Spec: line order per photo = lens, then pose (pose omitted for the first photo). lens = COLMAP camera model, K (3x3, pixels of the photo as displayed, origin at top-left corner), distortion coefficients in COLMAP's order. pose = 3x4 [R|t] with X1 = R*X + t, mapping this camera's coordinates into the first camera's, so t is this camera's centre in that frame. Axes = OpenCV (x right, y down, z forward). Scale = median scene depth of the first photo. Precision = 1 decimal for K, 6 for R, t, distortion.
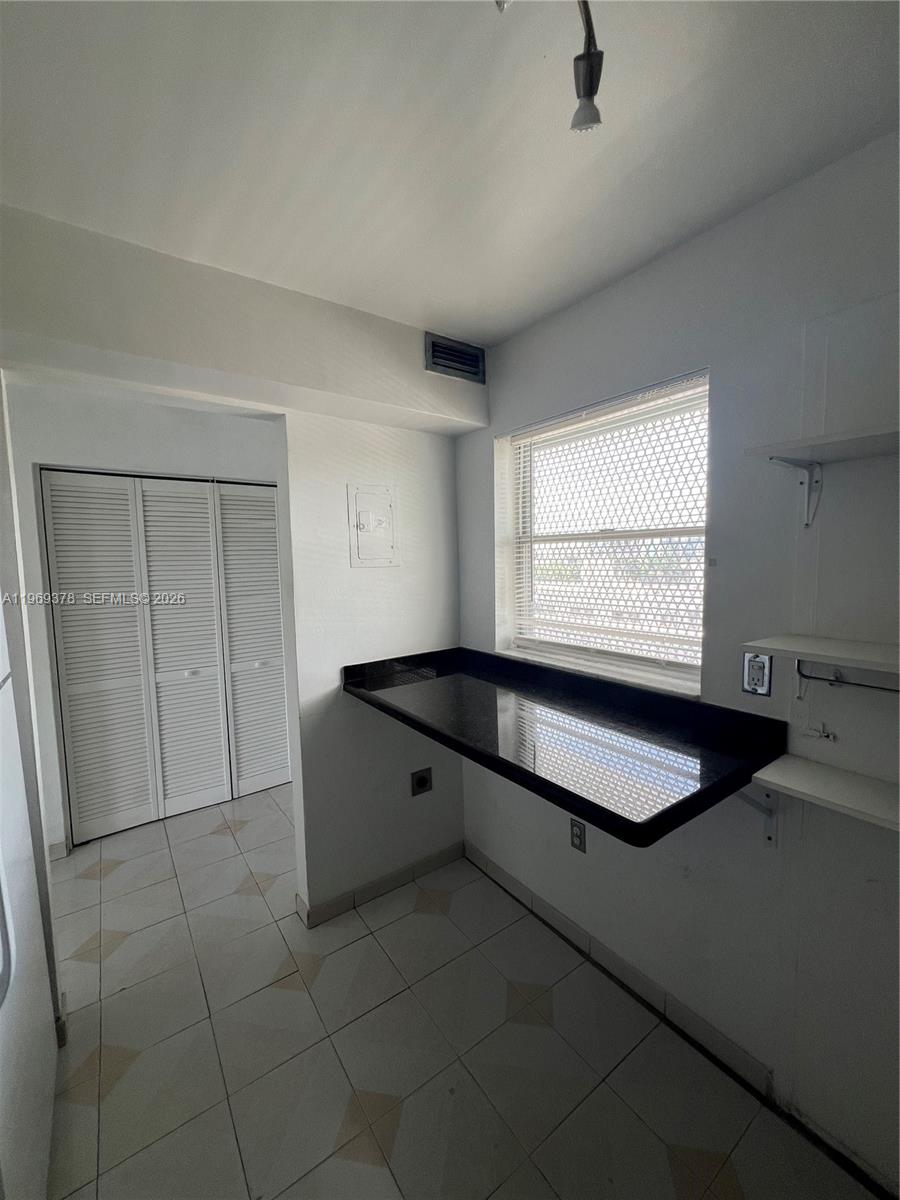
lens RADIAL K [[479.8, 0, 446.8], [0, 479.8, 604.6], [0, 0, 1]] dist [0.005633, -0.003372]
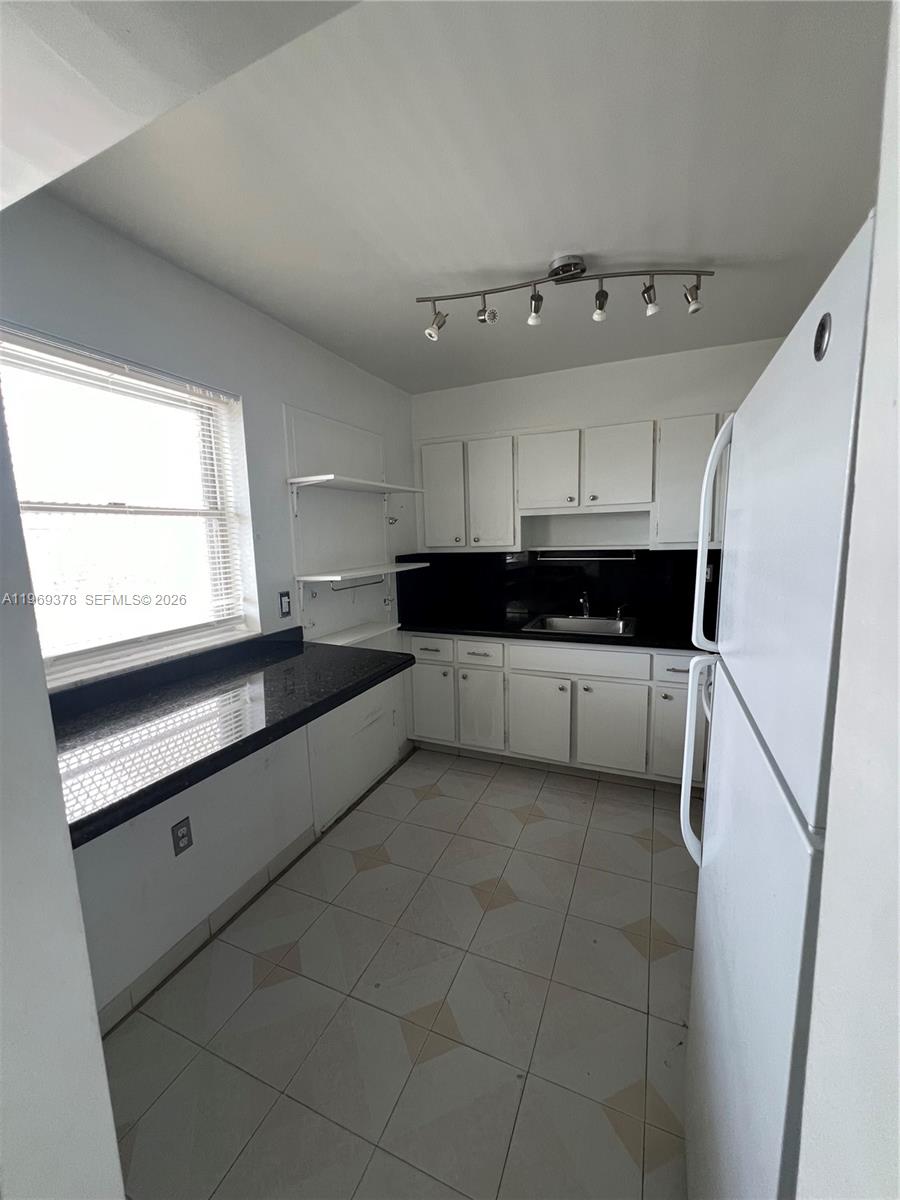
lens RADIAL K [[479.8, 0, 449.3], [0, 479.8, 595.7], [0, 0, 1]] dist [0.005633, -0.003372]
pose [[-0.513610, -0.078771, 0.854401, -0.760919], [0.115379, 0.980392, 0.159745, -0.060017], [-0.850231, 0.180627, -0.494450, 0.964310]]
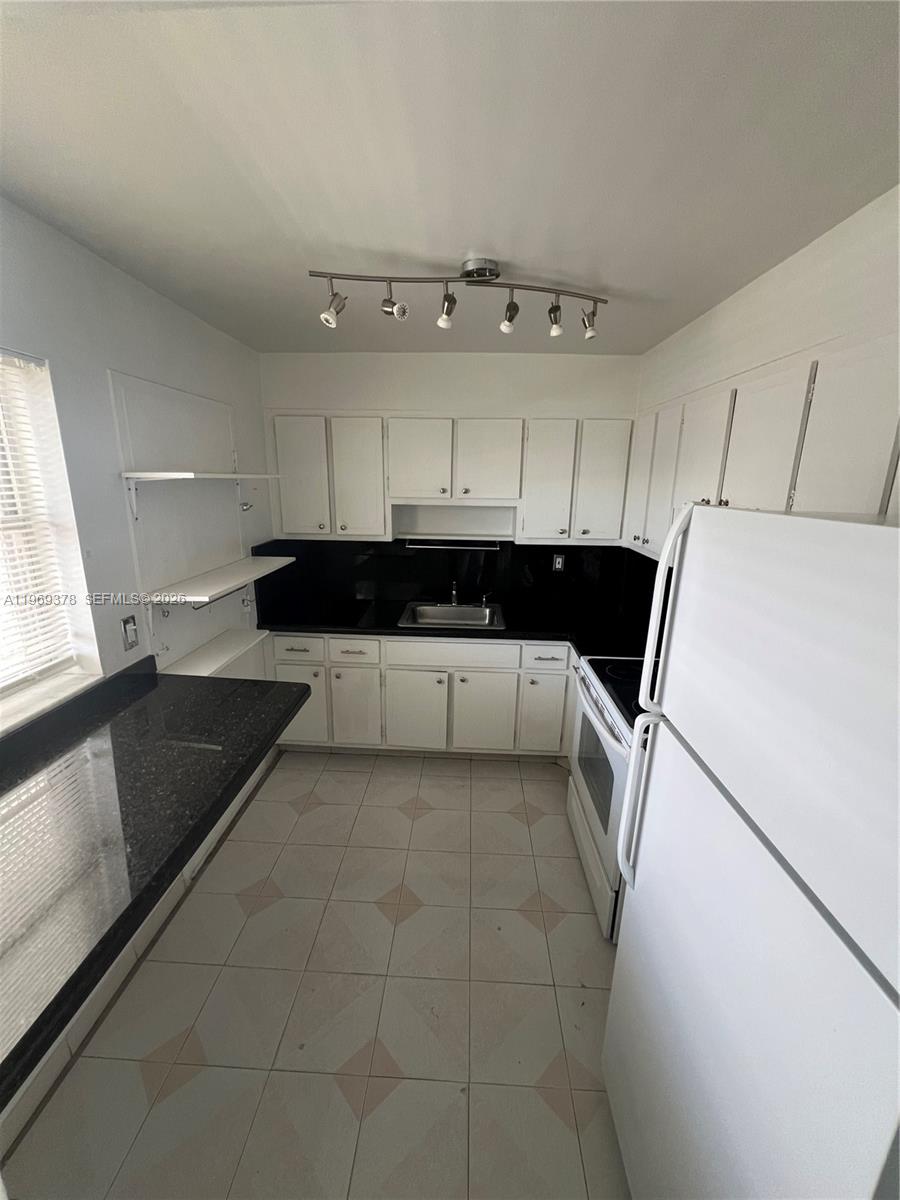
lens RADIAL K [[479.8, 0, 450.7], [0, 479.8, 598.3], [0, 0, 1]] dist [0.005633, -0.003372]
pose [[-0.785626, -0.142572, 0.602051, -0.590272], [0.055740, 0.952820, 0.298374, -0.208959], [-0.616186, 0.267969, -0.740613, 1.020467]]
